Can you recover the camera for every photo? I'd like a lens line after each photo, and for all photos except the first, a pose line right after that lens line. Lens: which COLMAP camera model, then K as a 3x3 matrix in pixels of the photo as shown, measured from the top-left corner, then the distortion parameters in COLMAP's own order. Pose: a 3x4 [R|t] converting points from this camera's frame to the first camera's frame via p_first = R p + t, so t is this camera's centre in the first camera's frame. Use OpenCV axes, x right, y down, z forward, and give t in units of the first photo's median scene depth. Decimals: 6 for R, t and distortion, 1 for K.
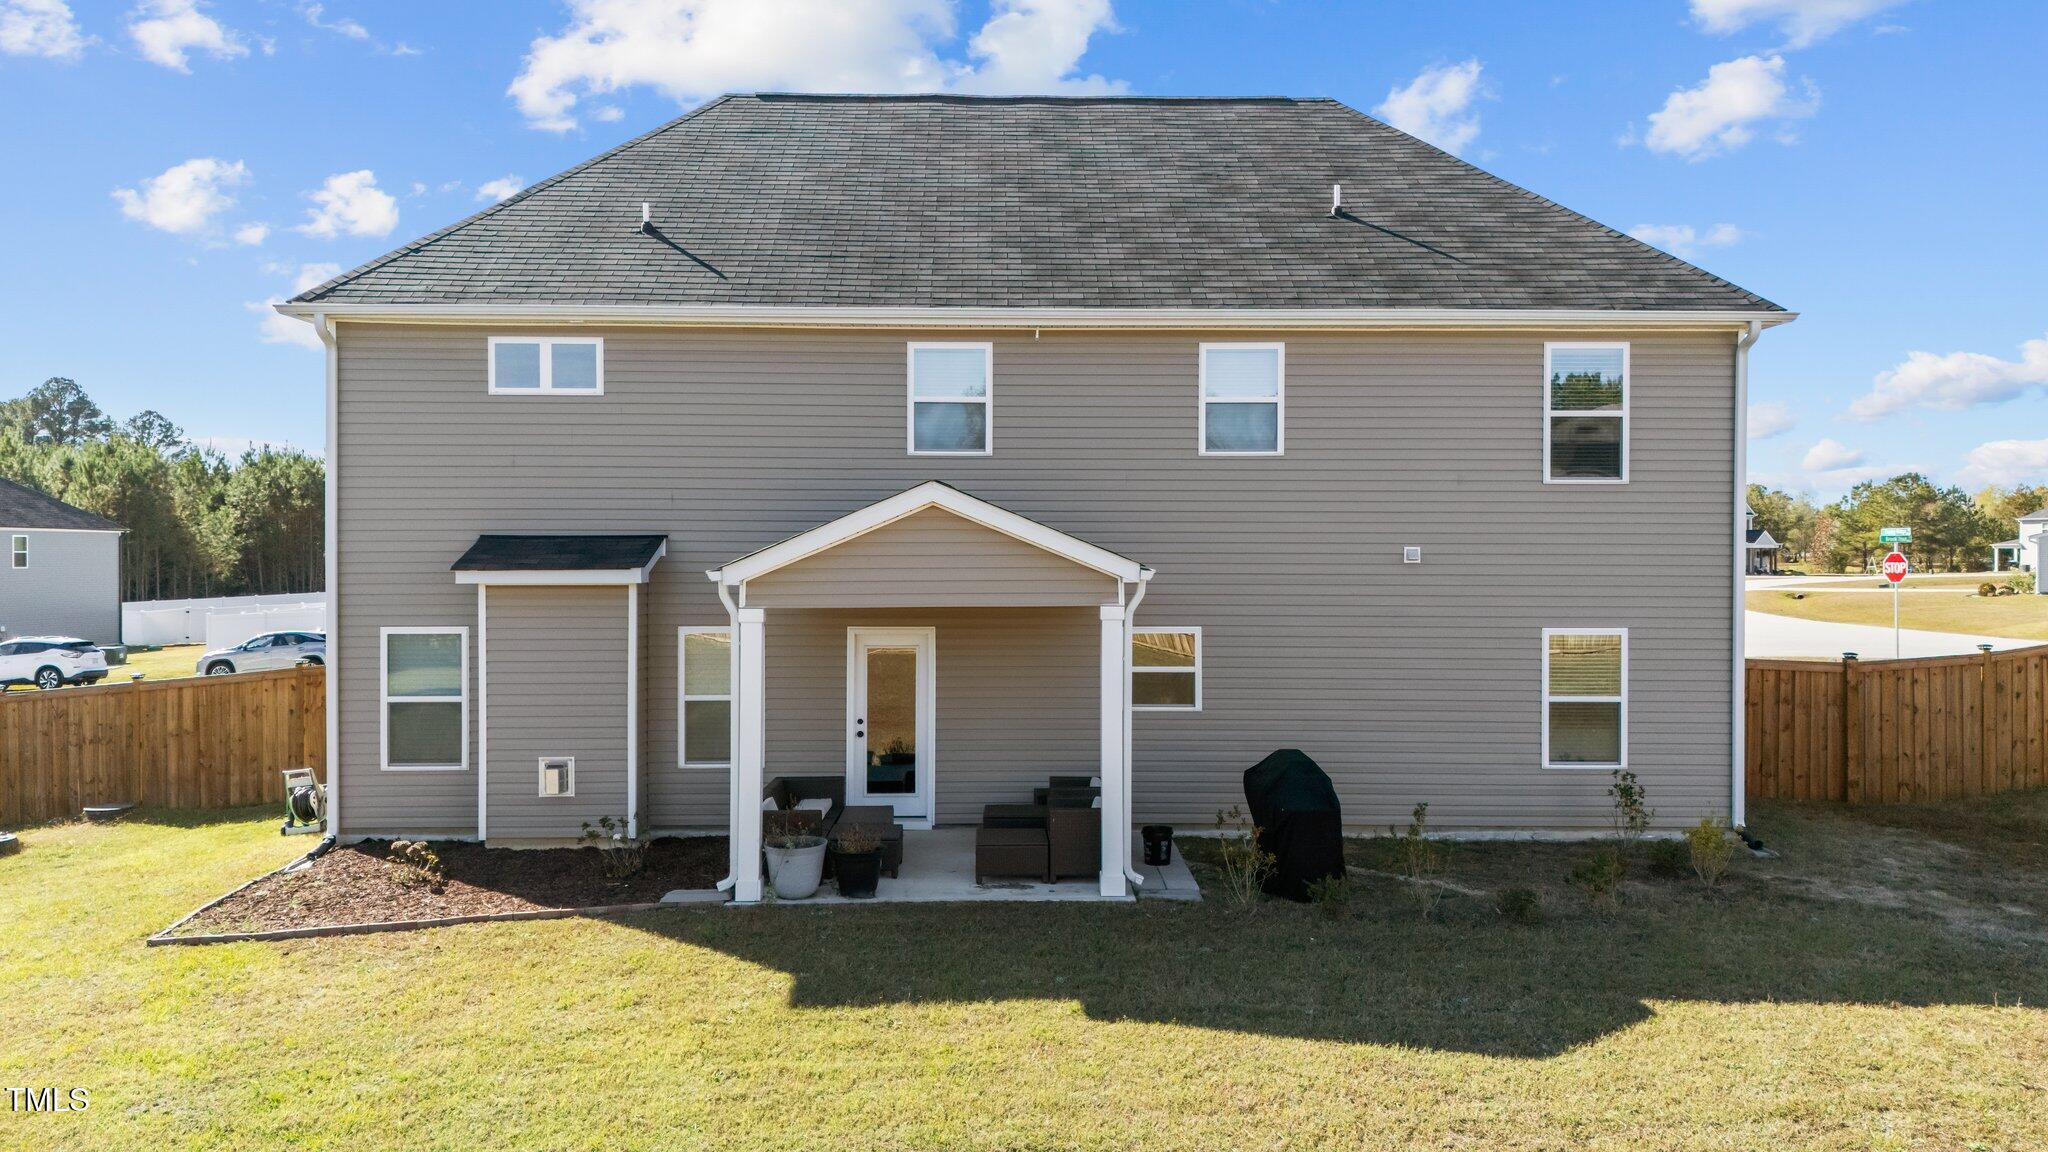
lens RADIAL K [[1498.5, 0, 1025.4], [0, 1498.5, 584.0], [0, 0, 1]] dist [0.115143, -0.127946]
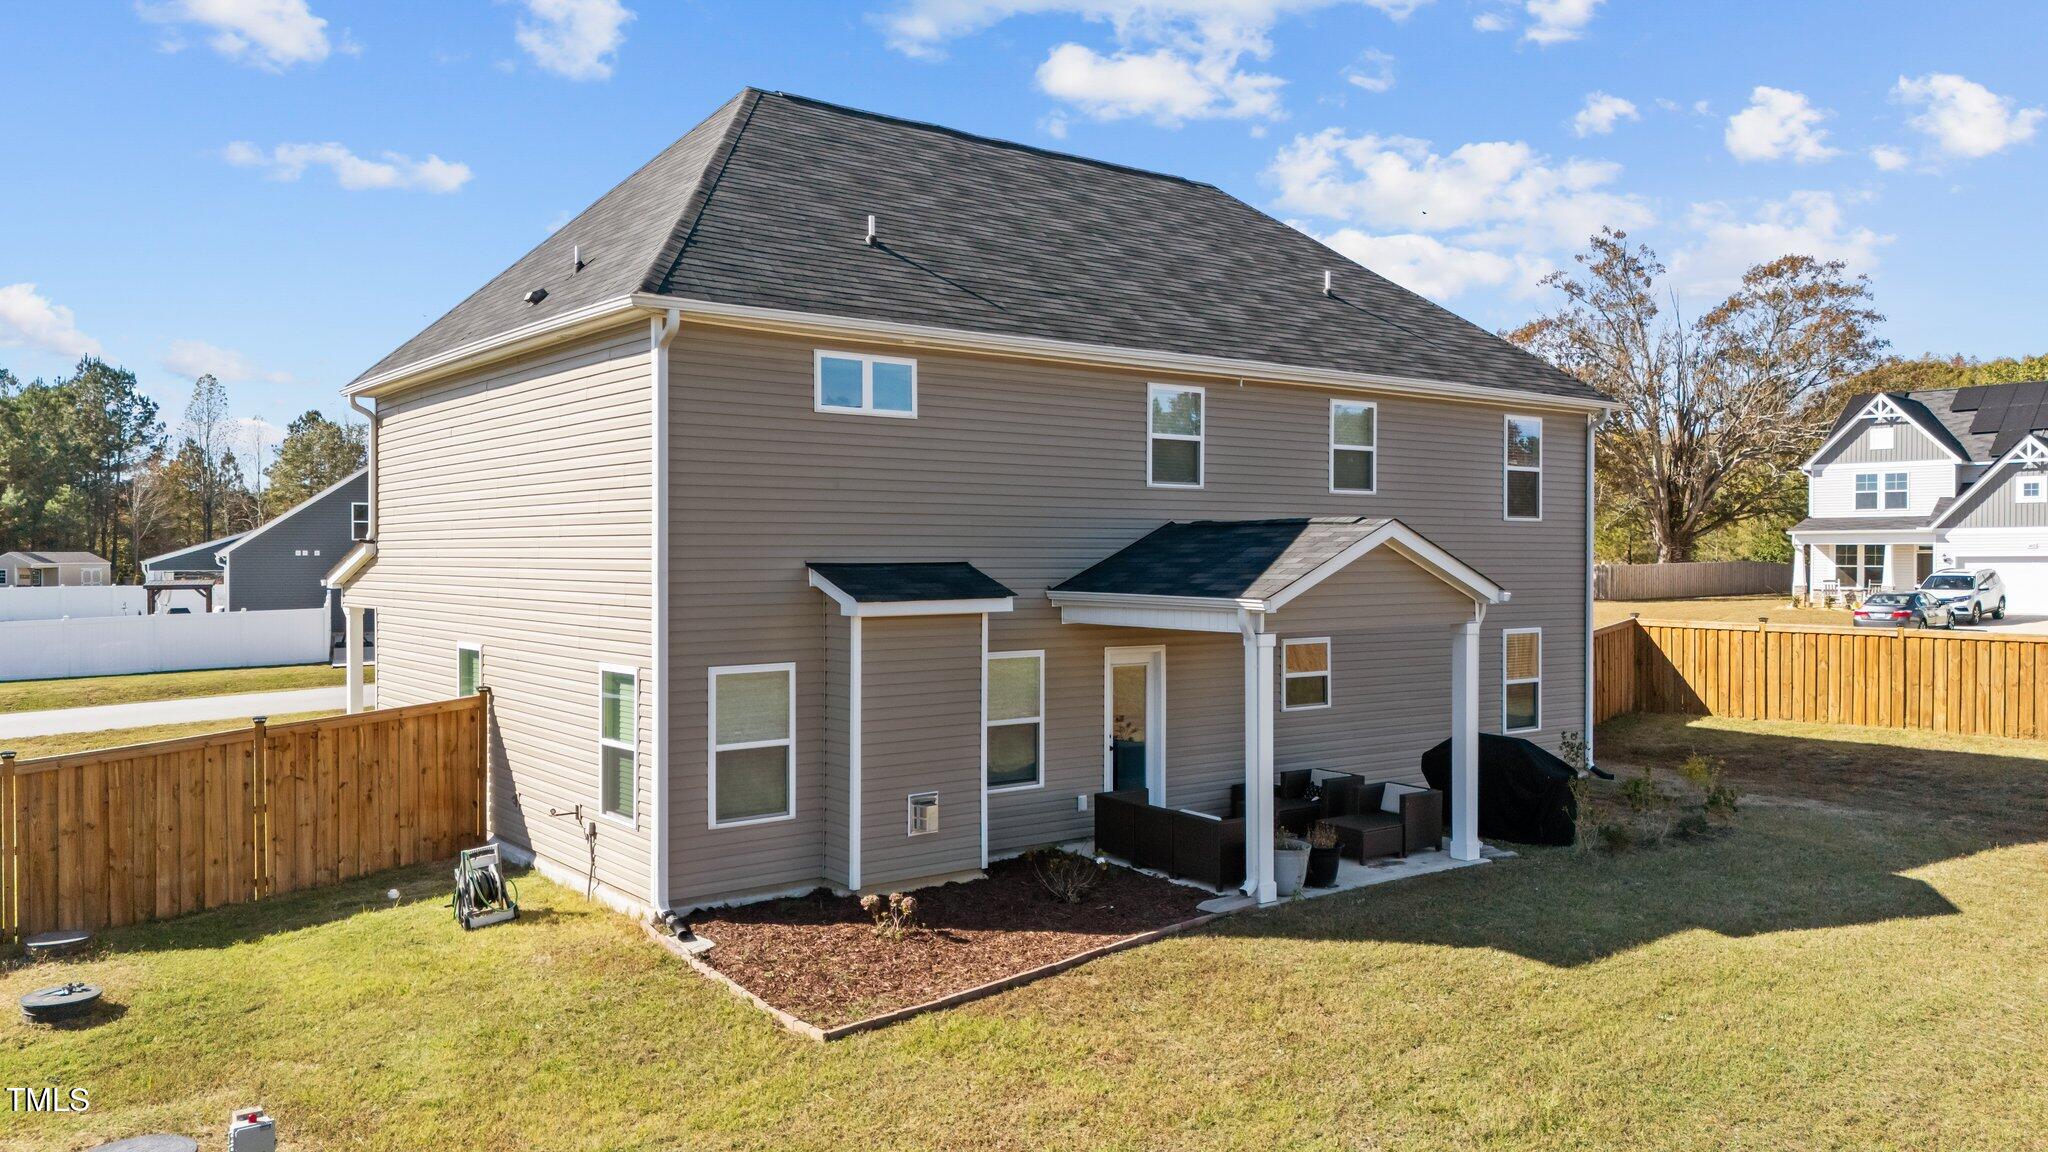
lens RADIAL K [[1487.3, 0, 1024.0], [0, 1487.3, 576.0], [0, 0, 1]] dist [0.108676, -0.113913]
pose [[0.809646, -0.009351, 0.586844, -0.784554], [0.012127, 0.999926, -0.000797, -0.022068], [-0.586793, 0.007762, 0.809700, 0.185550]]
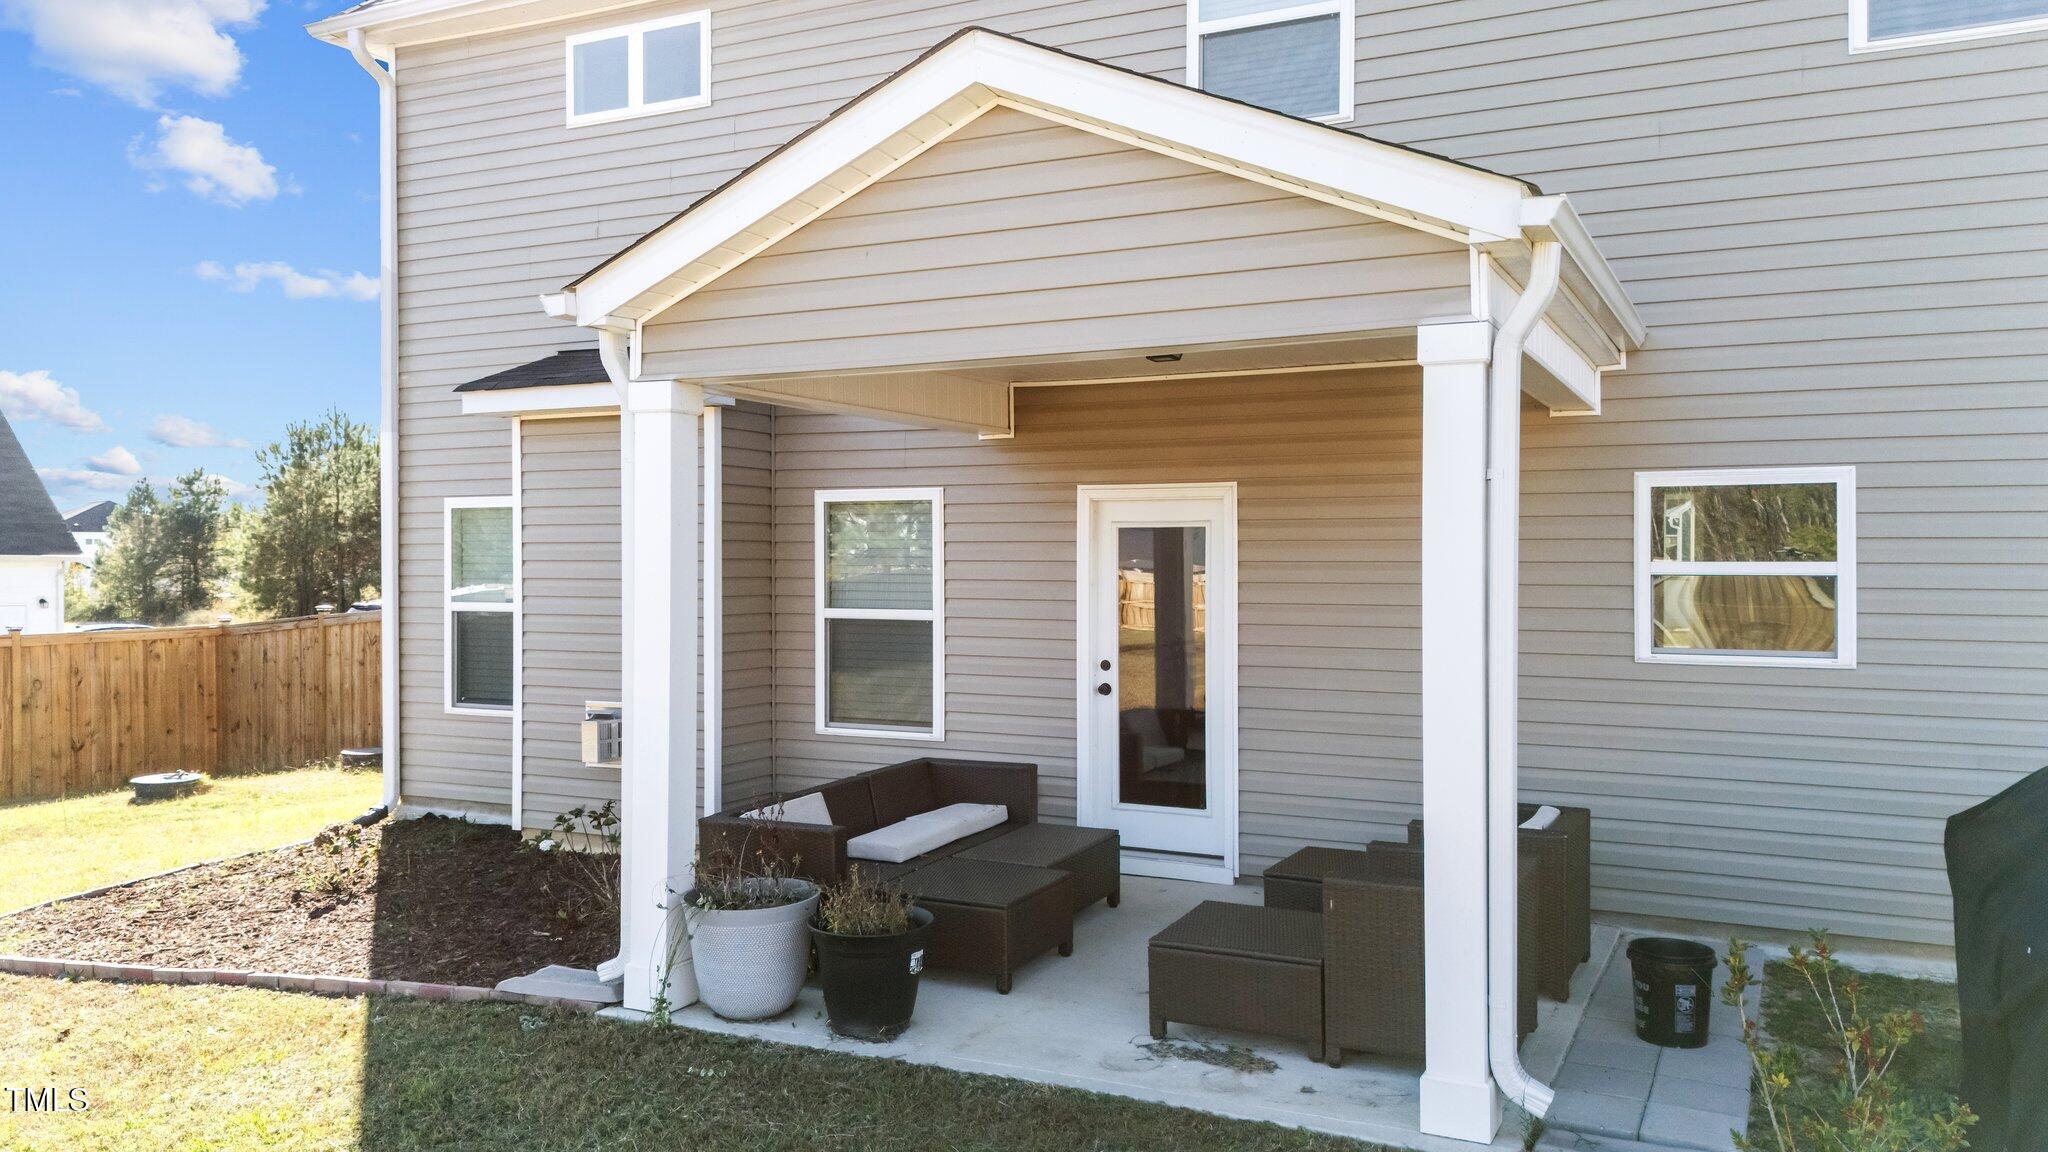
lens RADIAL K [[1510.9, 0, 1019.3], [0, 1510.9, 566.2], [0, 0, 1]] dist [0.113455, -0.240100]
pose [[0.886487, 0.001396, -0.462752, 0.110190], [-0.007590, 0.999905, -0.011522, 0.063930], [0.462692, 0.013727, 0.886413, 0.521746]]
